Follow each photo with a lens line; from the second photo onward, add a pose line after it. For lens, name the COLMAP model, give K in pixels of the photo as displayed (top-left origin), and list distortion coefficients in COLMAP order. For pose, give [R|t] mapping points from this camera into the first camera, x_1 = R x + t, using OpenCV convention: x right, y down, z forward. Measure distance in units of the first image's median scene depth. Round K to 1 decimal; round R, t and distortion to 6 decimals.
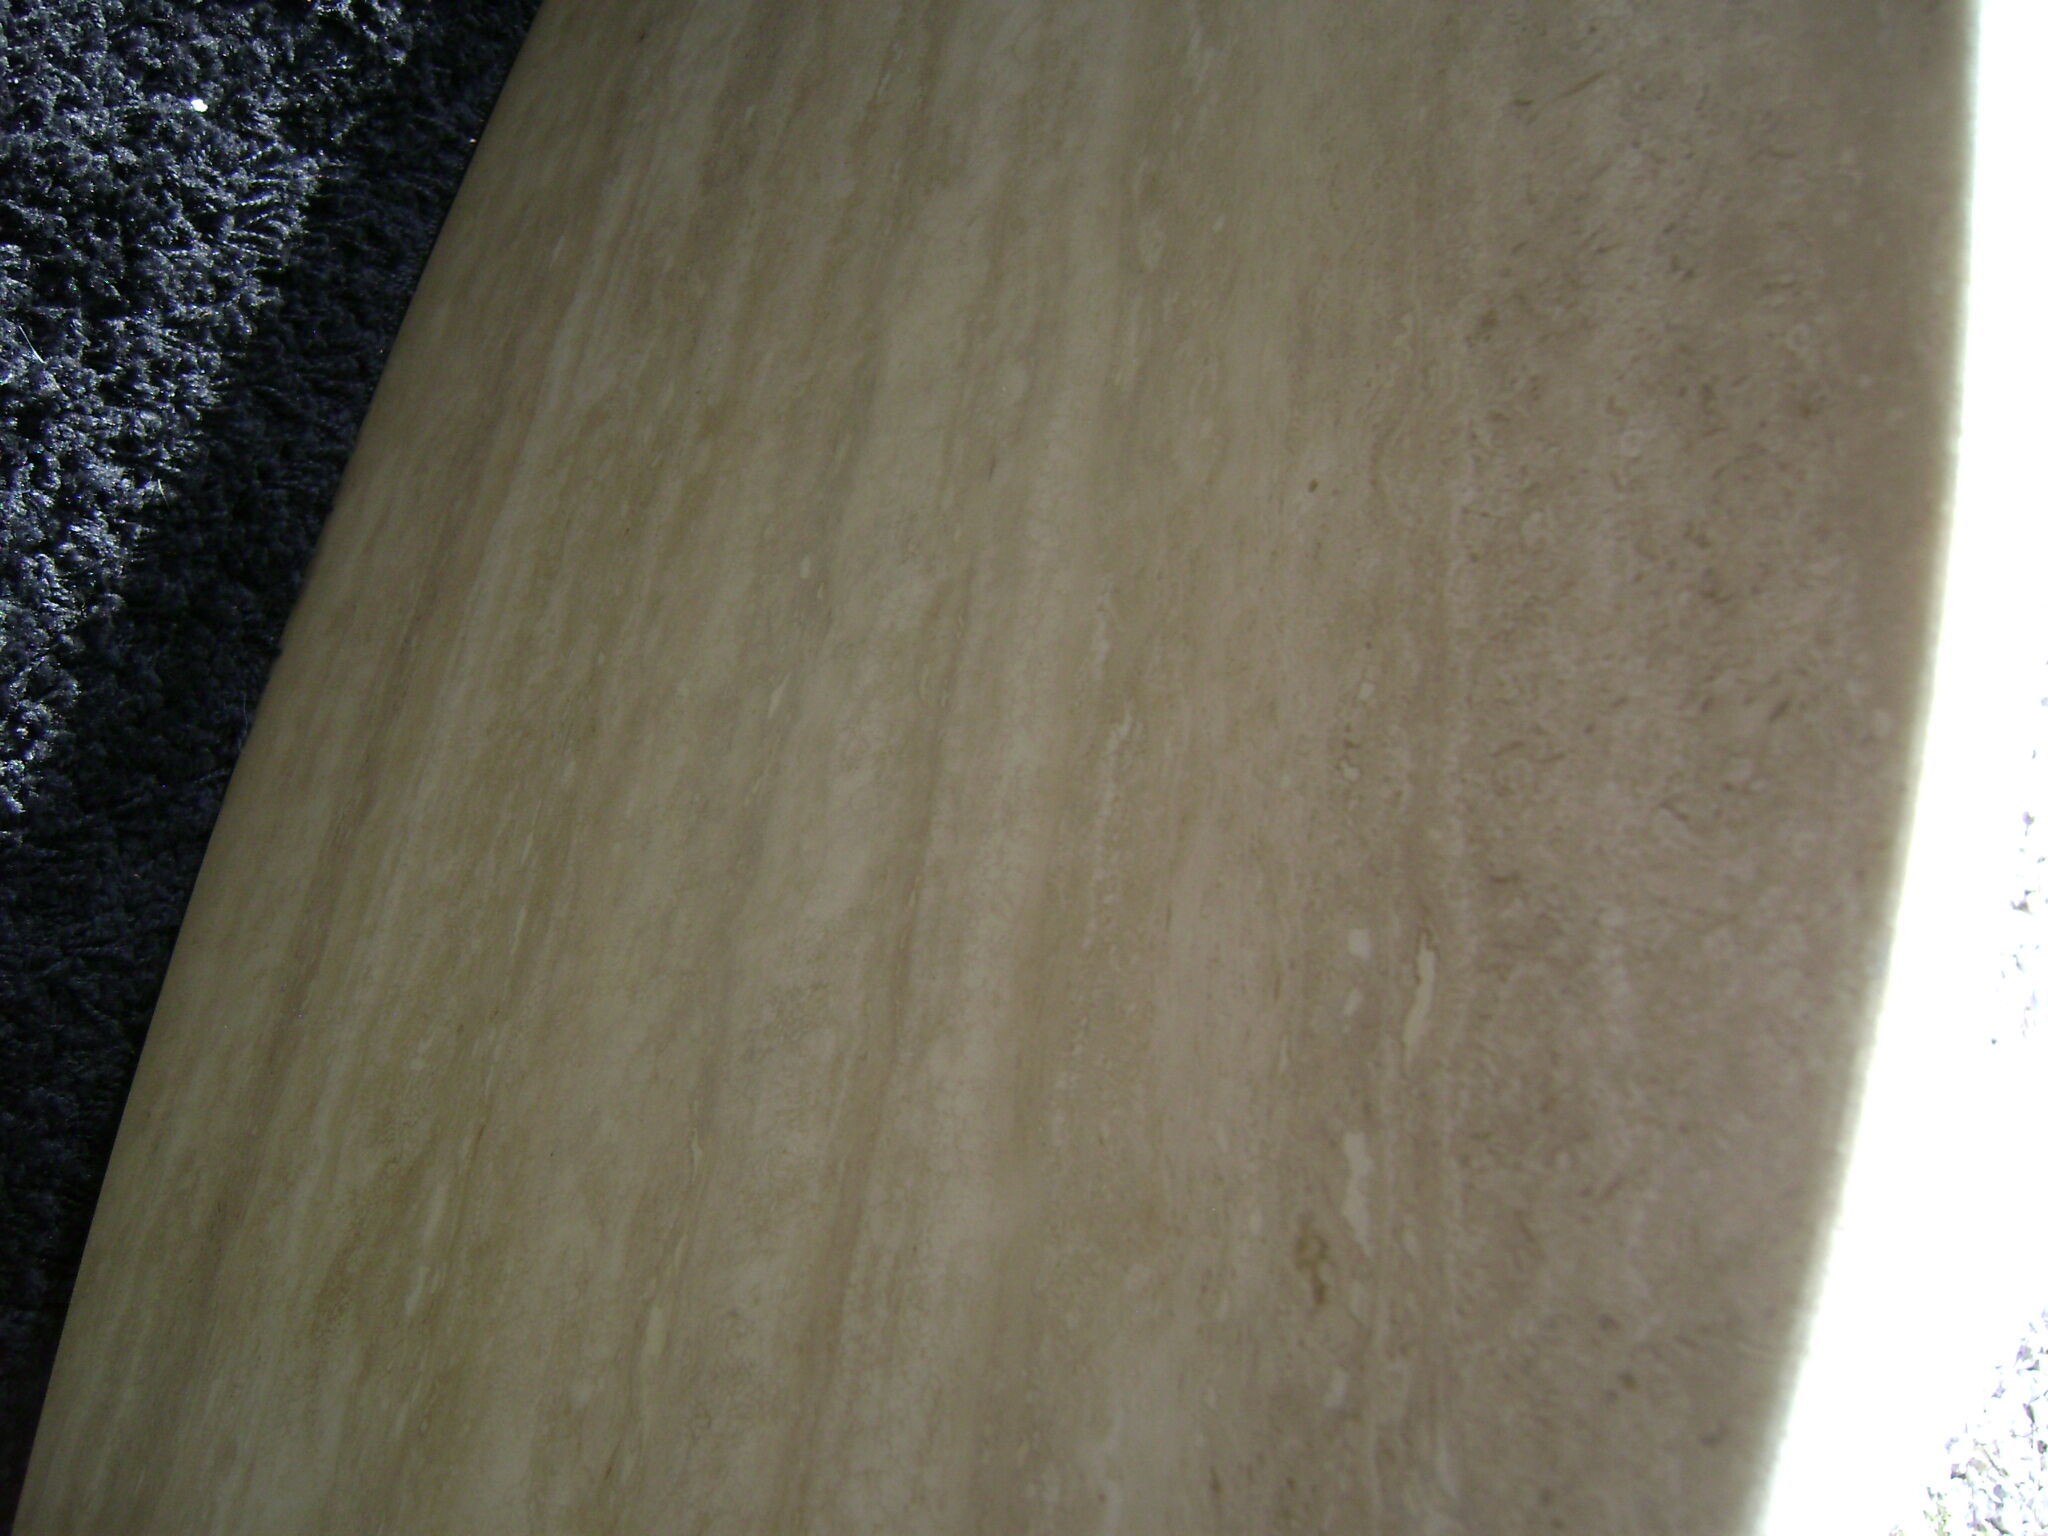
lens RADIAL K [[2096.8, 0, 1016.9], [0, 2096.8, 757.5], [0, 0, 1]] dist [-0.123219, 0.000000]
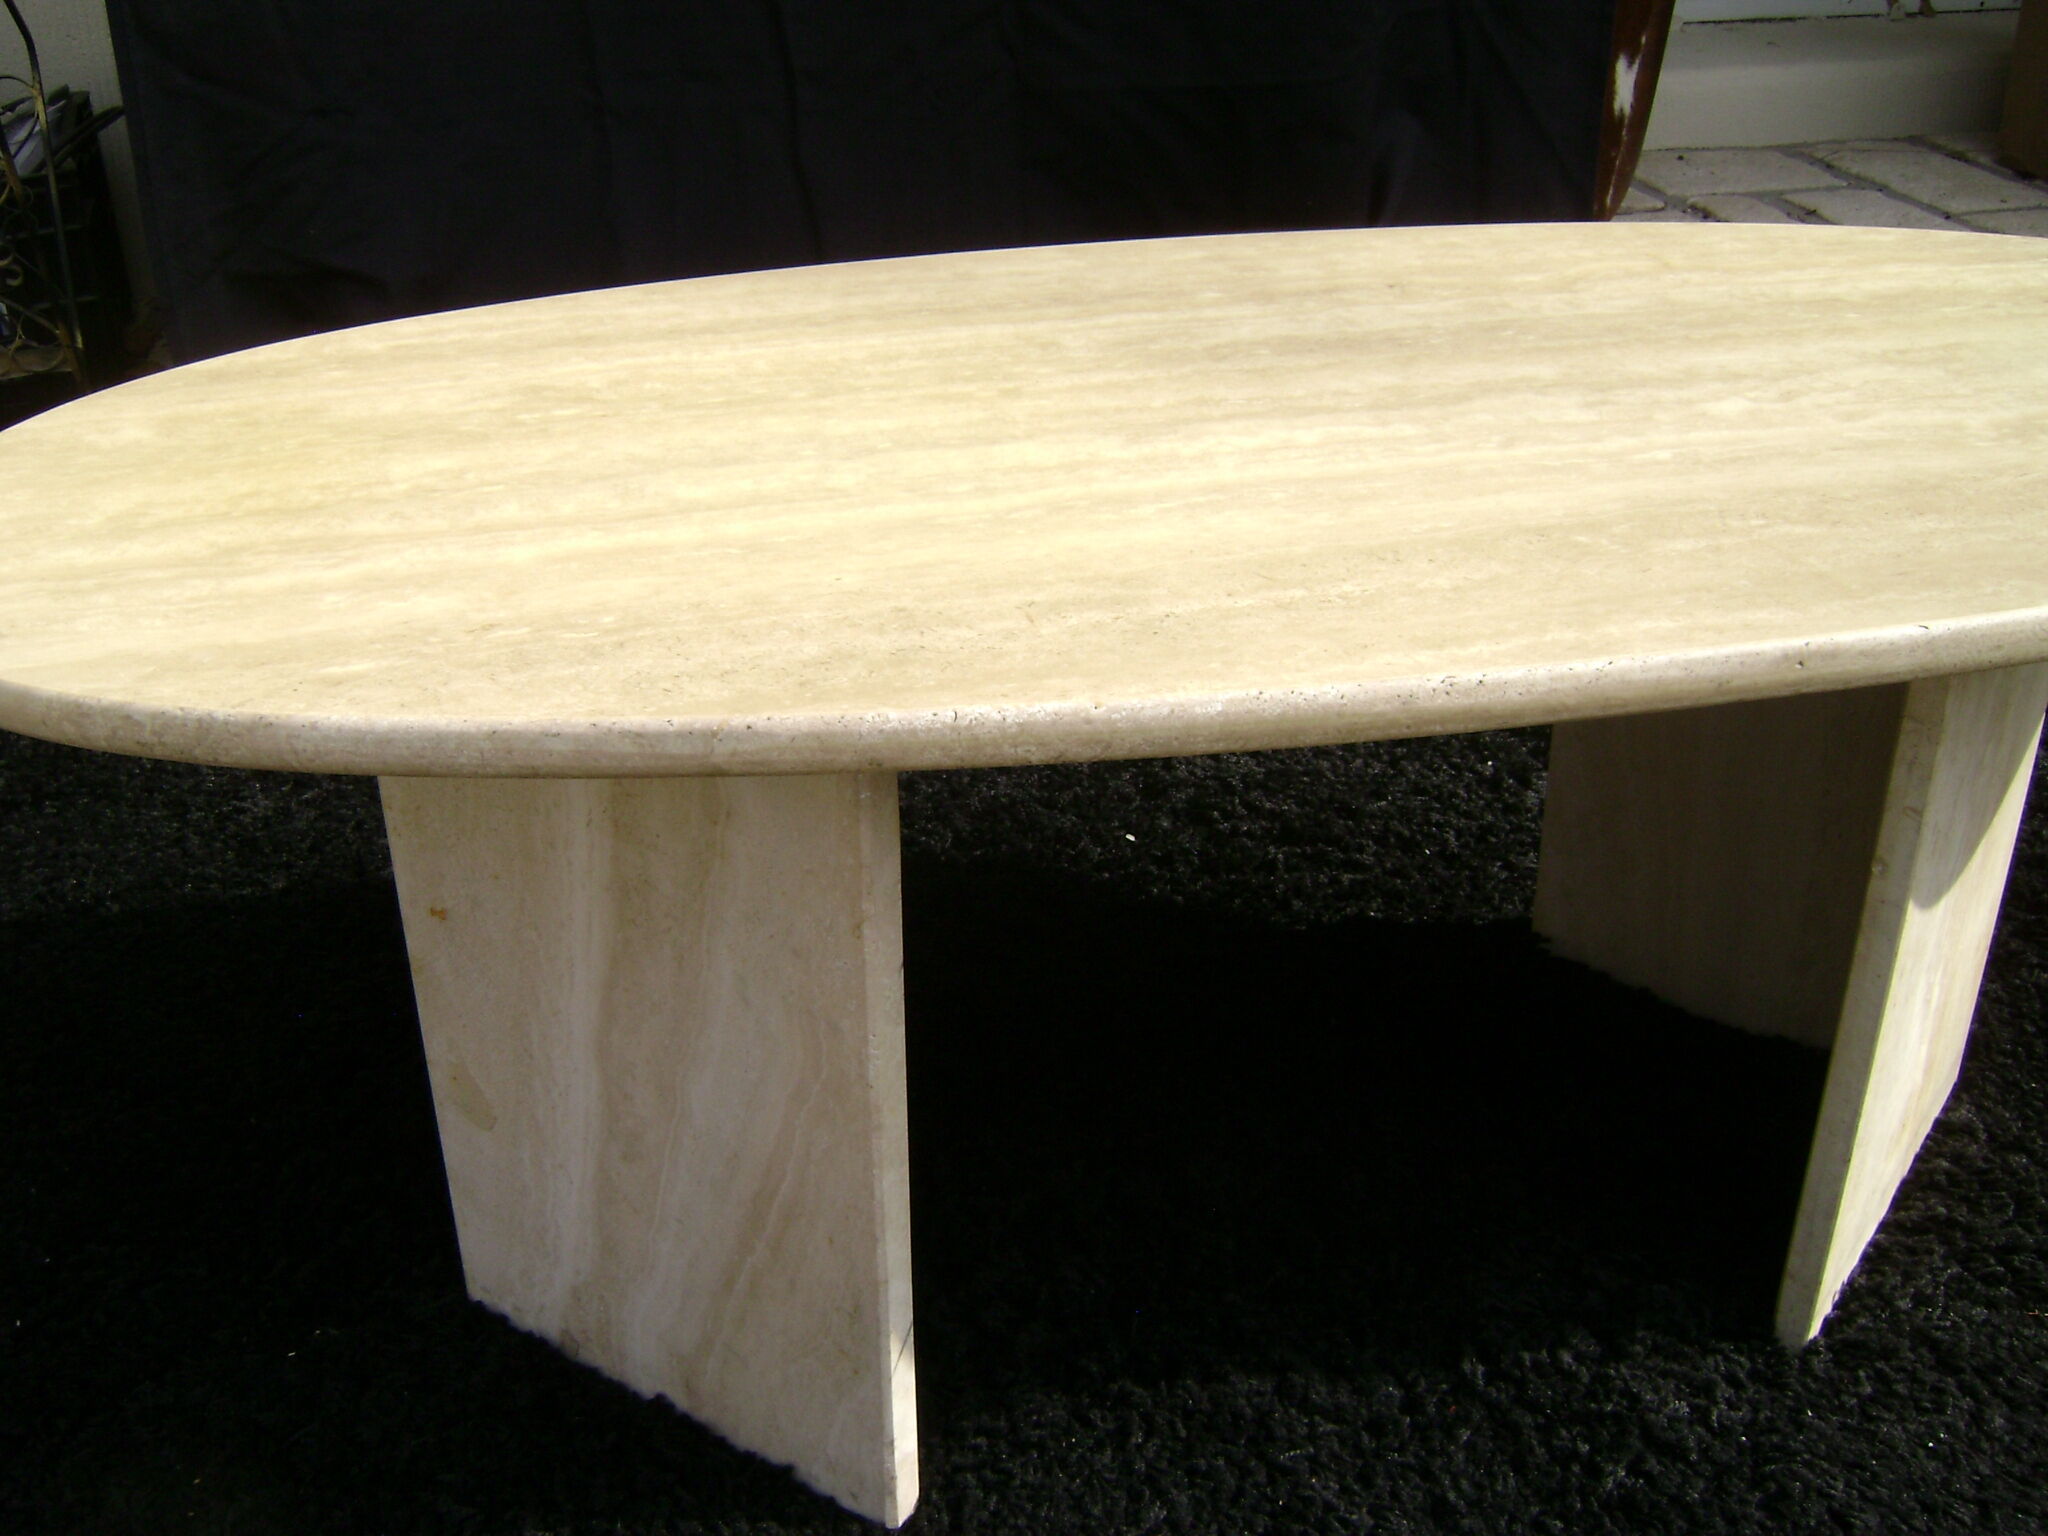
lens RADIAL K [[2096.8, 0, 1015.5], [0, 2096.8, 769.5], [0, 0, 1]] dist [-0.123219, 0.000000]
pose [[0.297862, 0.921408, -0.249570, 0.839591], [-0.885620, 0.364307, 0.288024, -0.771830], [0.356308, 0.135233, 0.924531, -0.894846]]
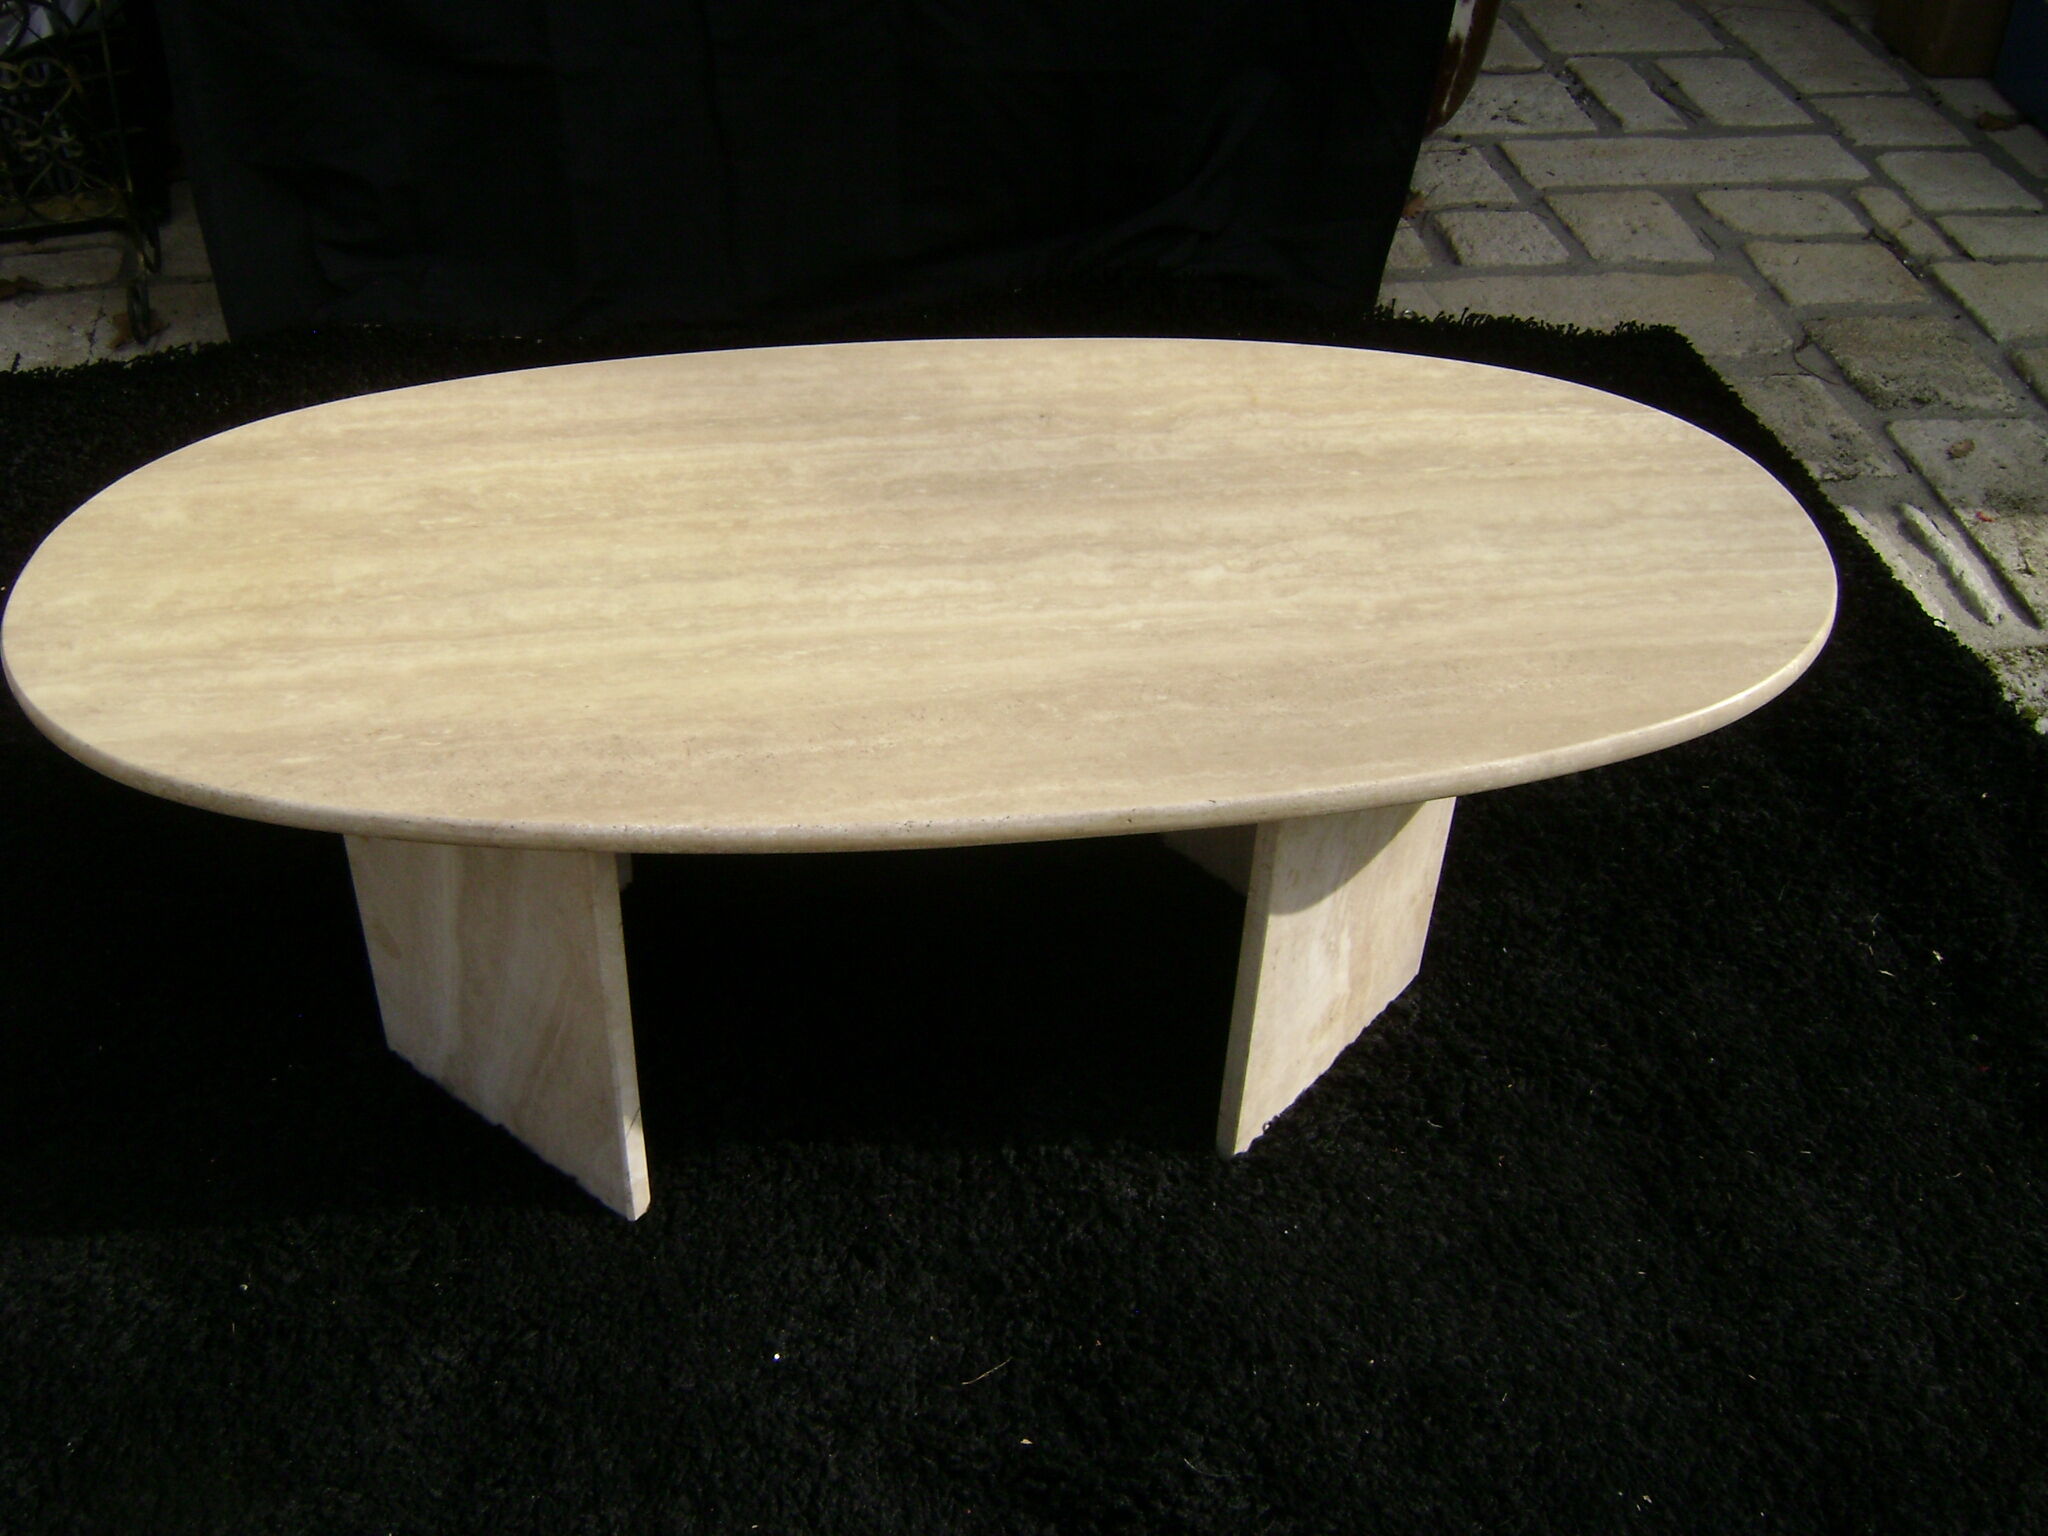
lens RADIAL K [[2096.8, 0, 1011.6], [0, 2096.8, 763.7], [0, 0, 1]] dist [-0.123219, 0.000000]
pose [[0.222549, 0.972676, -0.066135, 0.587094], [-0.902440, 0.231196, 0.363526, -1.929335], [0.368883, -0.021220, 0.929234, -2.003803]]
